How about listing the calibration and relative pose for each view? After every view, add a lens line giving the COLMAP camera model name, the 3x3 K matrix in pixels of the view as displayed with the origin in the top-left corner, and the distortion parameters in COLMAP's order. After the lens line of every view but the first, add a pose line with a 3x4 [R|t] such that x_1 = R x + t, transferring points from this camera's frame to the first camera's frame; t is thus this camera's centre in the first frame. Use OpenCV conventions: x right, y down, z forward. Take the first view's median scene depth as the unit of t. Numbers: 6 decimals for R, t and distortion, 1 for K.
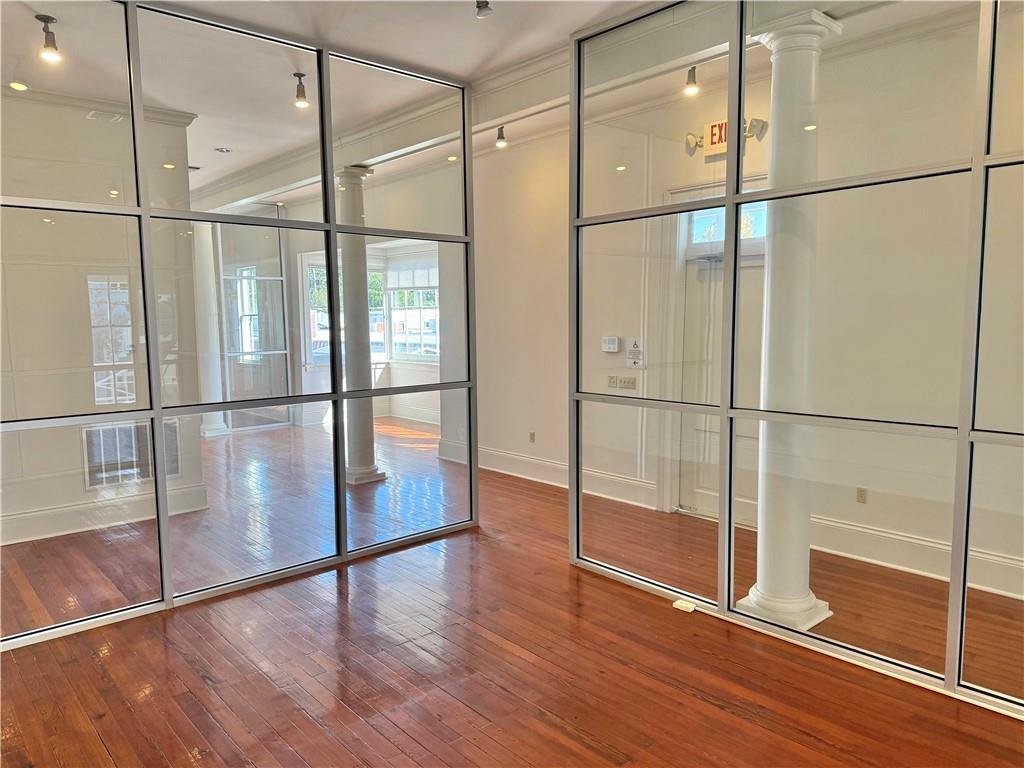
lens RADIAL K [[724.3, 0, 512.7], [0, 724.3, 384.7], [0, 0, 1]] dist [0.033394, -0.030895]
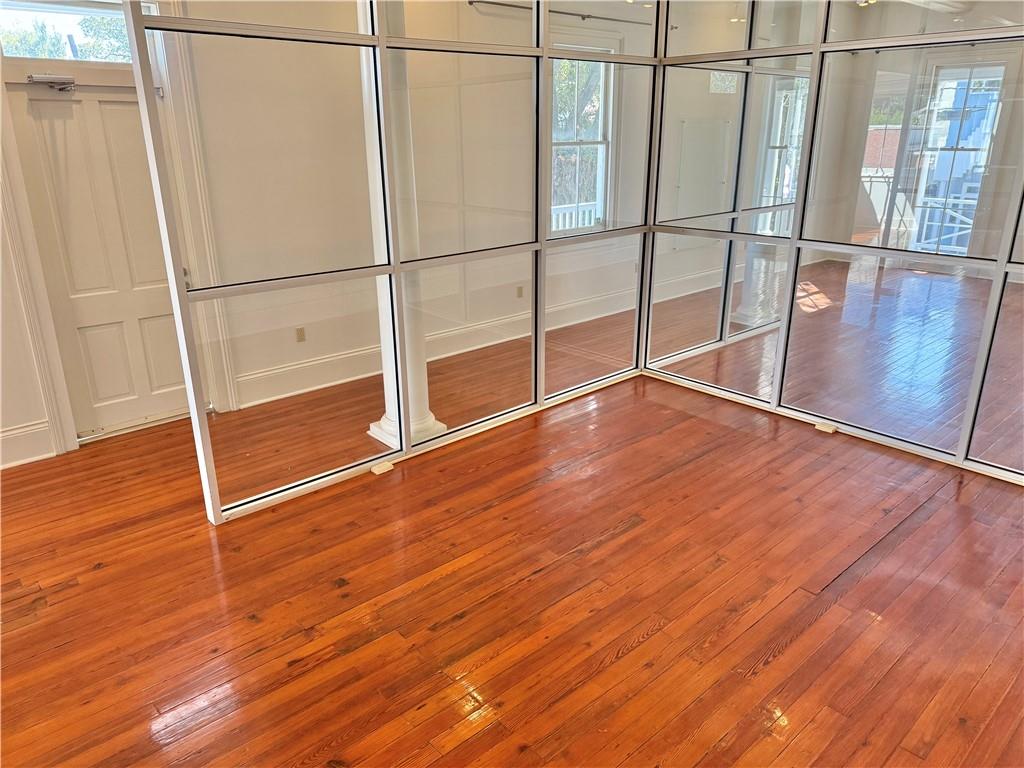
lens RADIAL K [[724.3, 0, 512.2], [0, 724.3, 382.0], [0, 0, 1]] dist [0.033394, -0.030895]
pose [[-0.001283, -0.307771, 0.951460, -0.739250], [0.131195, 0.943185, 0.305271, -0.092329], [-0.991356, 0.125218, 0.039168, 0.862340]]
